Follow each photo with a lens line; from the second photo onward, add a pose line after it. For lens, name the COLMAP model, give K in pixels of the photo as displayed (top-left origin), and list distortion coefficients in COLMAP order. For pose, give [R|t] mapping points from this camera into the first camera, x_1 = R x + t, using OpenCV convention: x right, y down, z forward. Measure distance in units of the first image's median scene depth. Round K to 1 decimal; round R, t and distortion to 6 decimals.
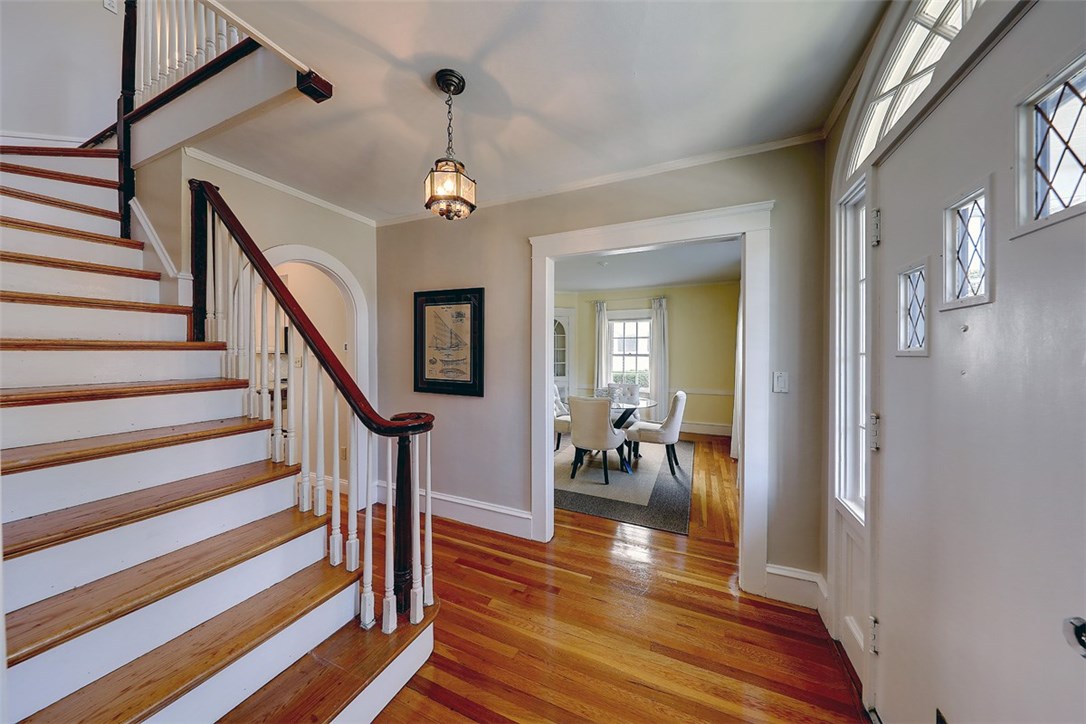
lens RADIAL K [[348.3, 0, 543.0], [0, 348.3, 362.0], [0, 0, 1]] dist [0.000156, -0.004054]
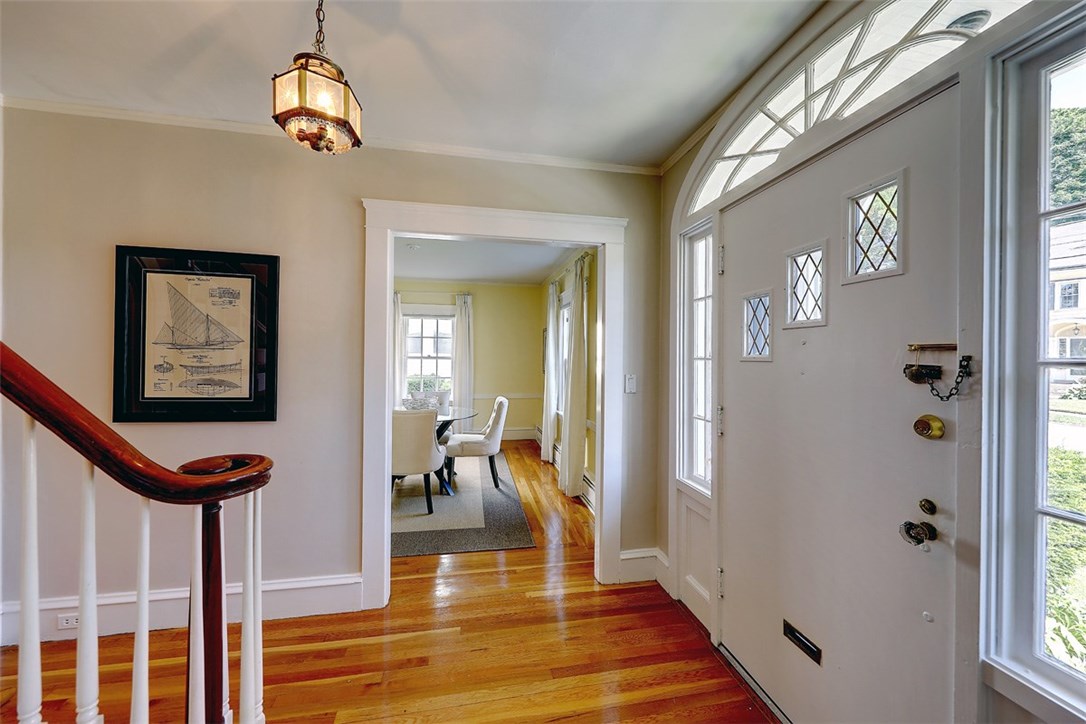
lens RADIAL K [[399.8, 0, 543.0], [0, 399.8, 362.0], [0, 0, 1]] dist [0.001218, -0.003074]
pose [[0.816792, -0.001876, 0.576929, -0.202585], [0.006353, 0.999963, -0.005742, -0.004225], [-0.576897, 0.008355, 0.816774, 0.087377]]
